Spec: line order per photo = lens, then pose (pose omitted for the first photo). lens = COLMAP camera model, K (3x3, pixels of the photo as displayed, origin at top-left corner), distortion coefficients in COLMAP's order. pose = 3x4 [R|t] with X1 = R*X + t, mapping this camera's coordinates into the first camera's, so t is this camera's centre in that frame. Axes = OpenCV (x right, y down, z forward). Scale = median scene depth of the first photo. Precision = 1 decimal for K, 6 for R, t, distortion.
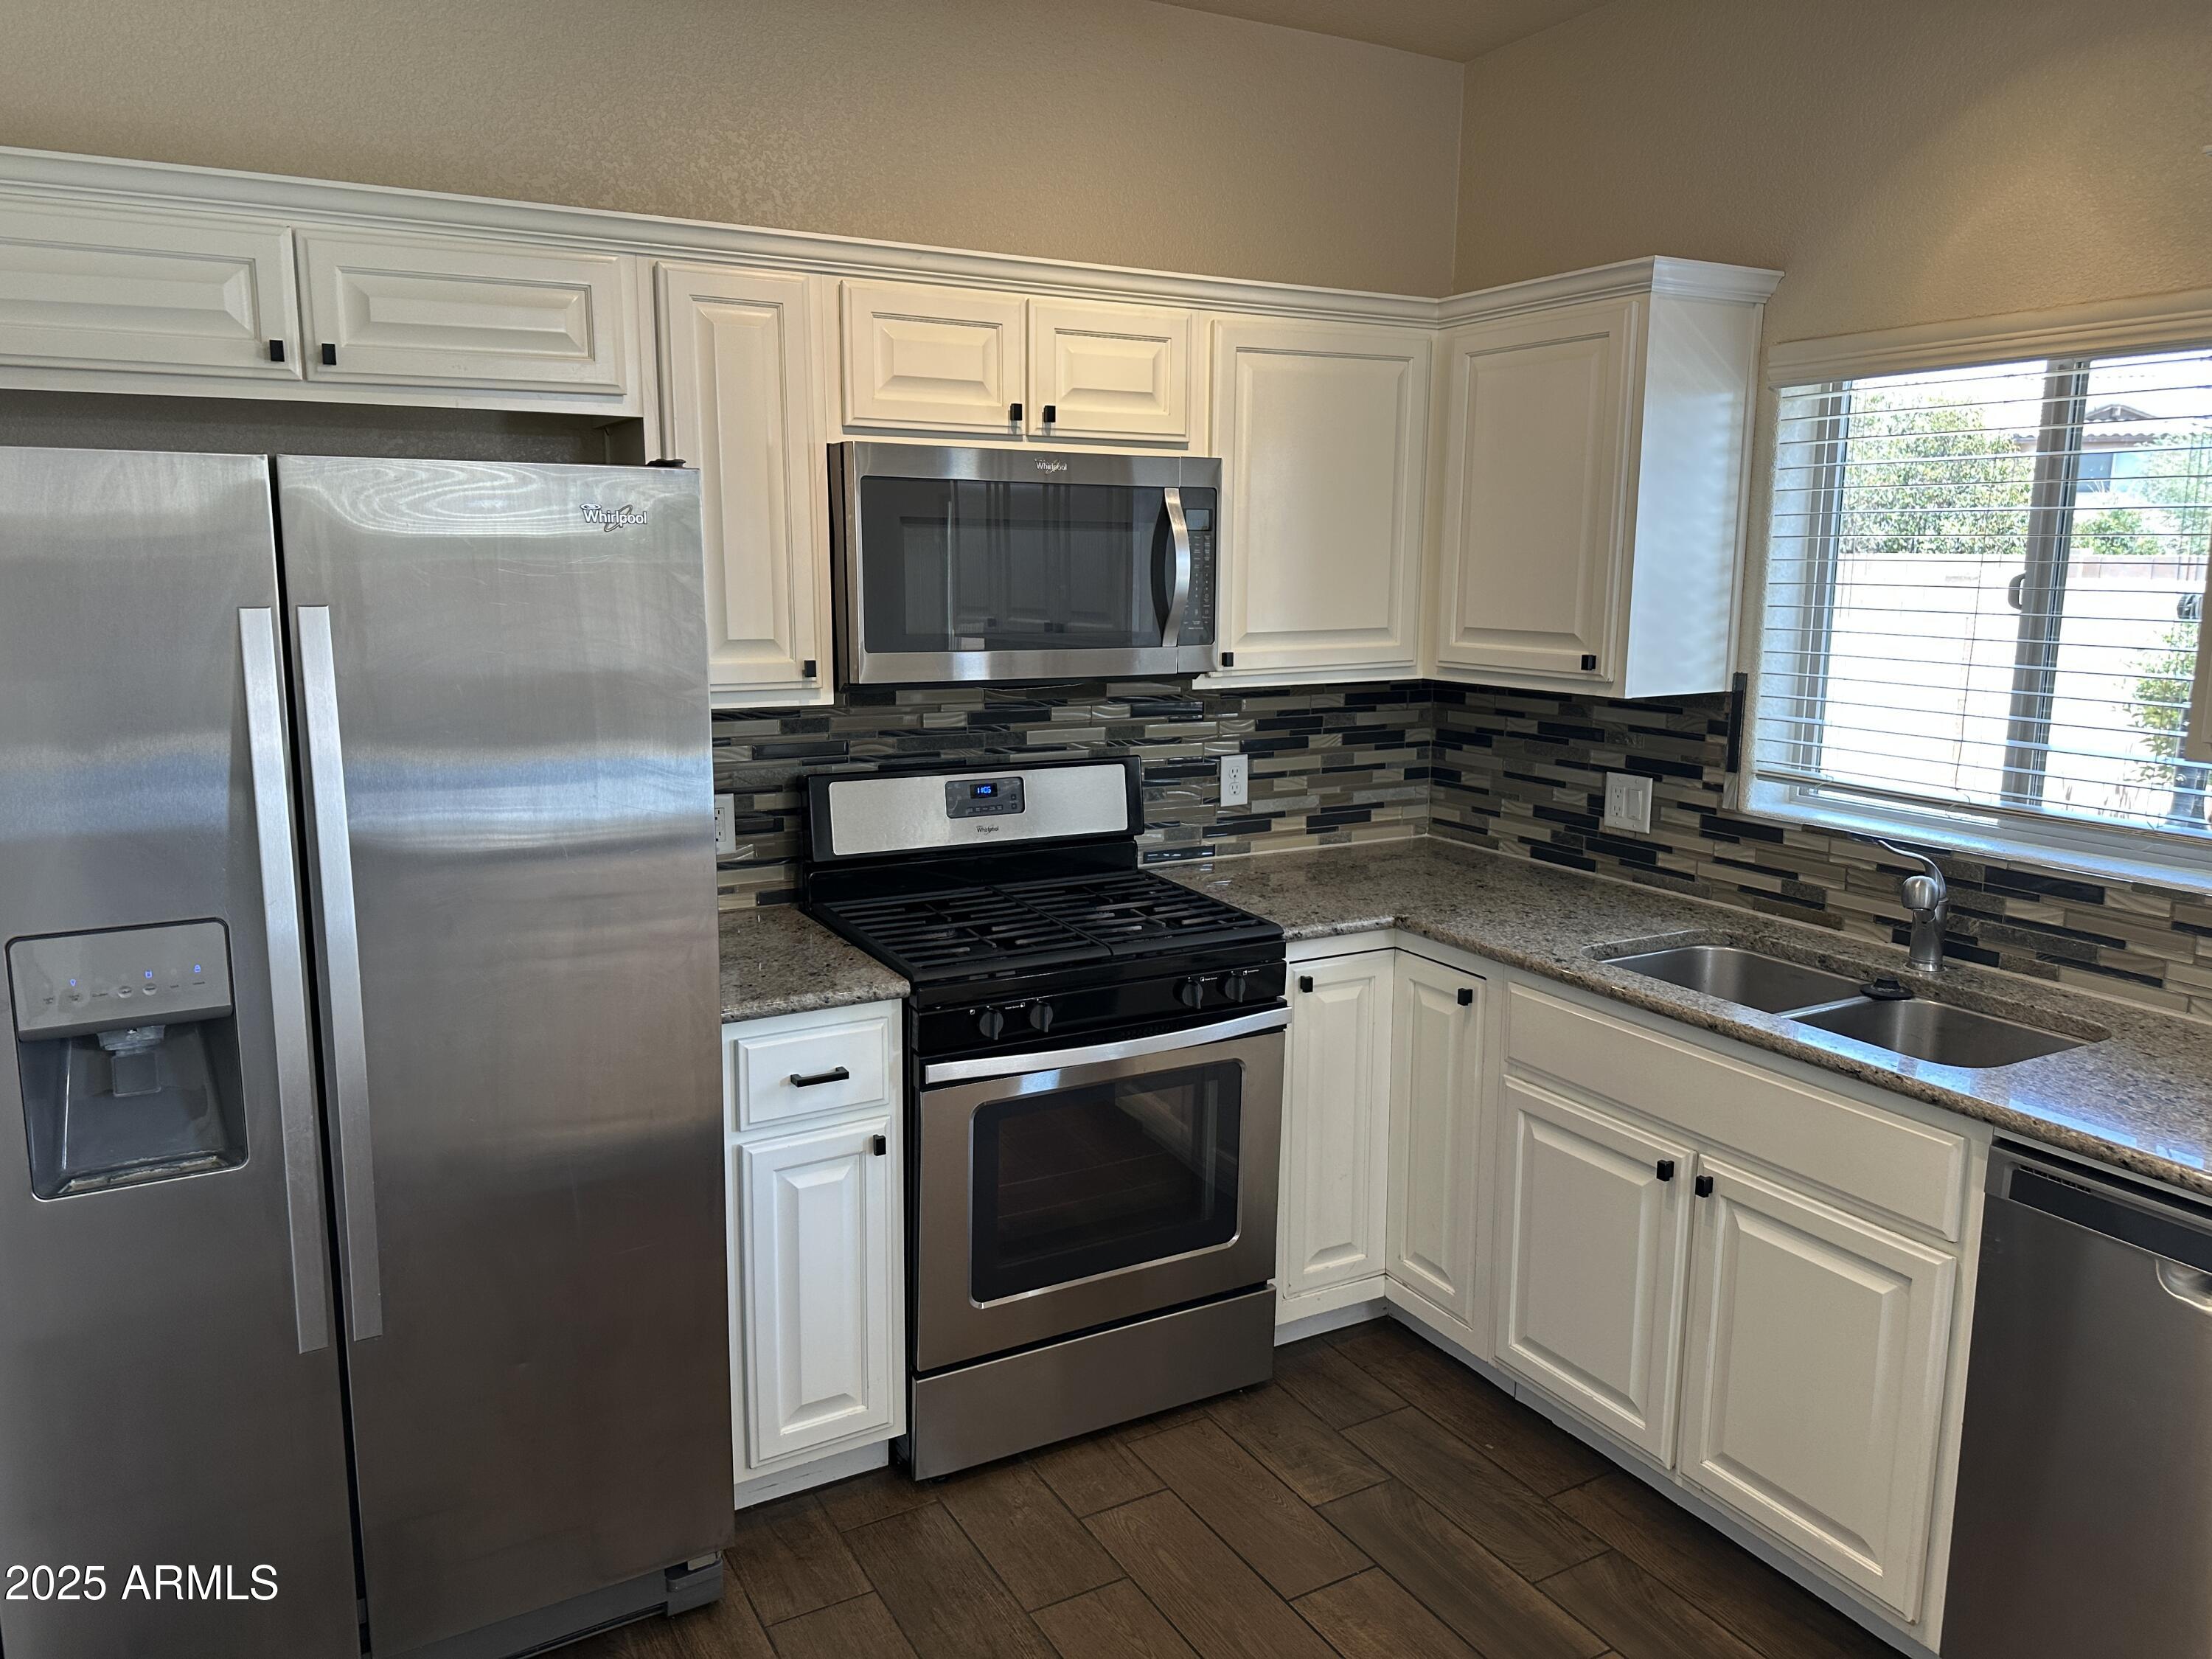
lens RADIAL K [[1556.6, 0, 1103.6], [0, 1556.6, 841.5], [0, 0, 1]] dist [-0.003255, -0.001170]
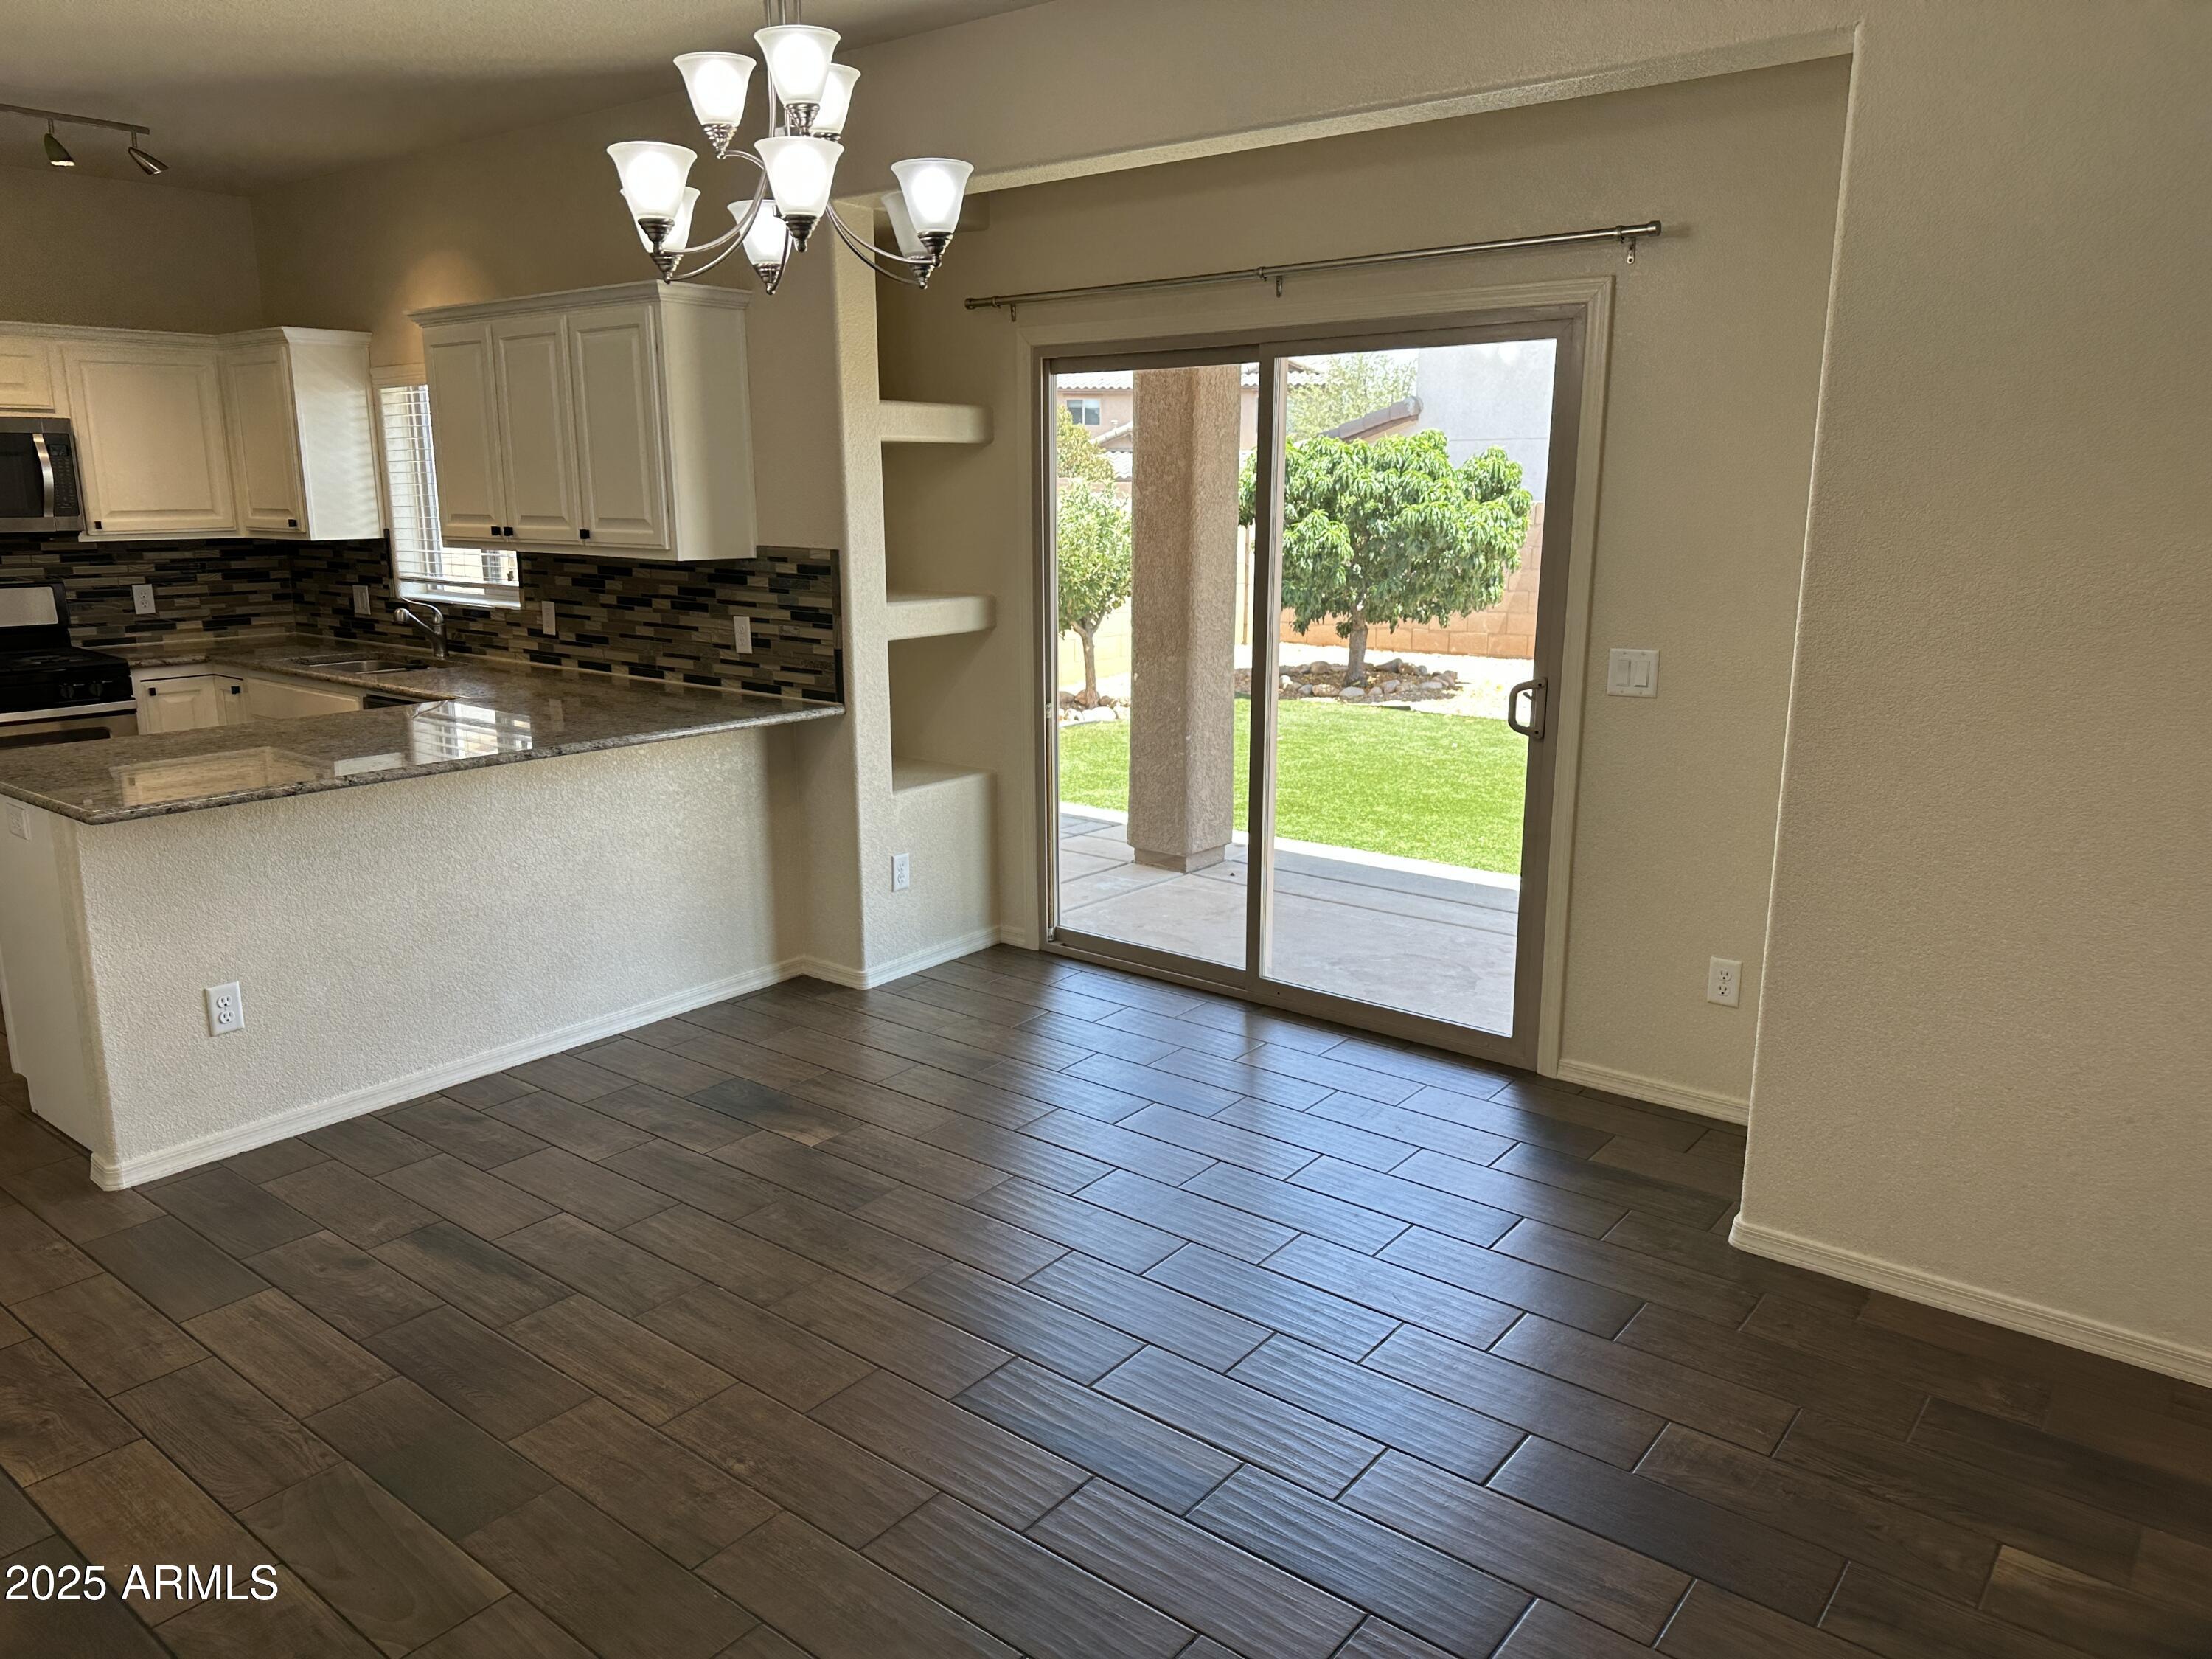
lens RADIAL K [[1556.6, 0, 1123.6], [0, 1556.6, 811.6], [0, 0, 1]] dist [-0.003255, -0.001170]
pose [[0.917292, -0.081028, 0.389885, 0.435089], [0.070576, 0.996660, 0.041086, 0.226417], [-0.391912, -0.010172, 0.919946, -1.155721]]
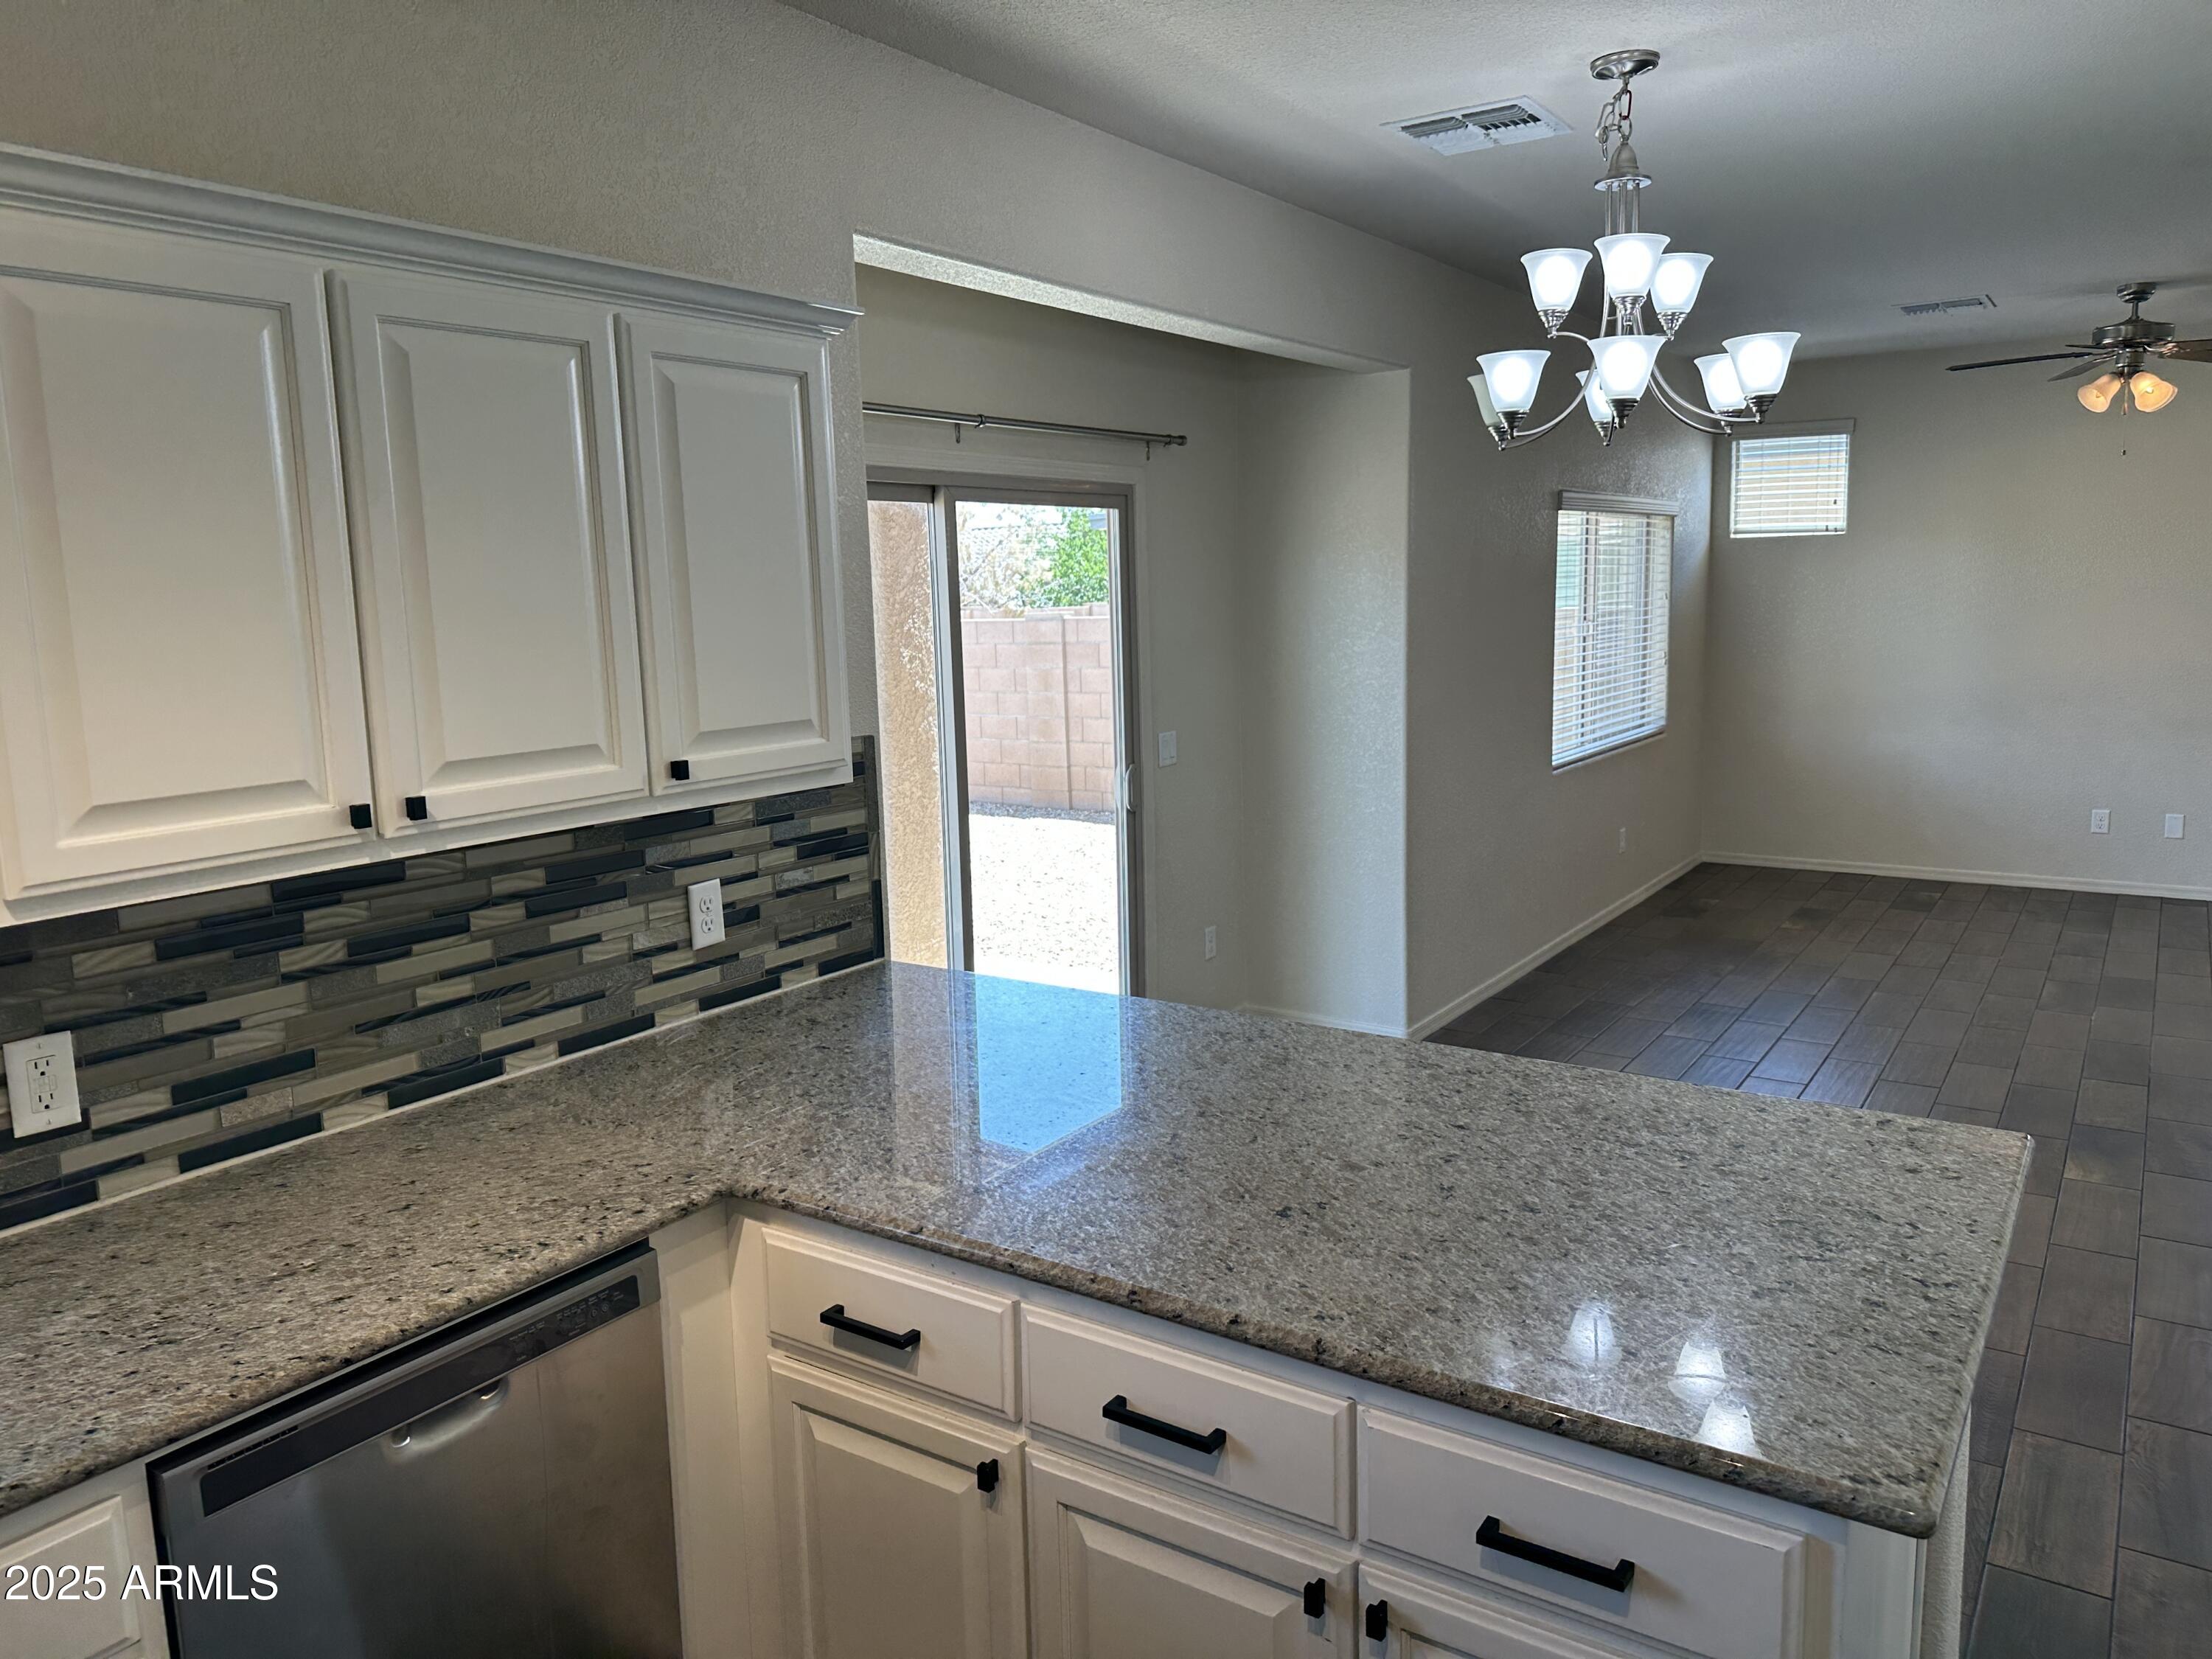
lens RADIAL K [[1556.6, 0, 1110.2], [0, 1556.6, 817.1], [0, 0, 1]] dist [-0.003255, -0.001170]
pose [[-0.473307, -0.115248, 0.873326, -0.154410], [0.188290, 0.955256, 0.228106, -0.115610], [-0.860539, 0.272403, -0.430429, 0.551294]]
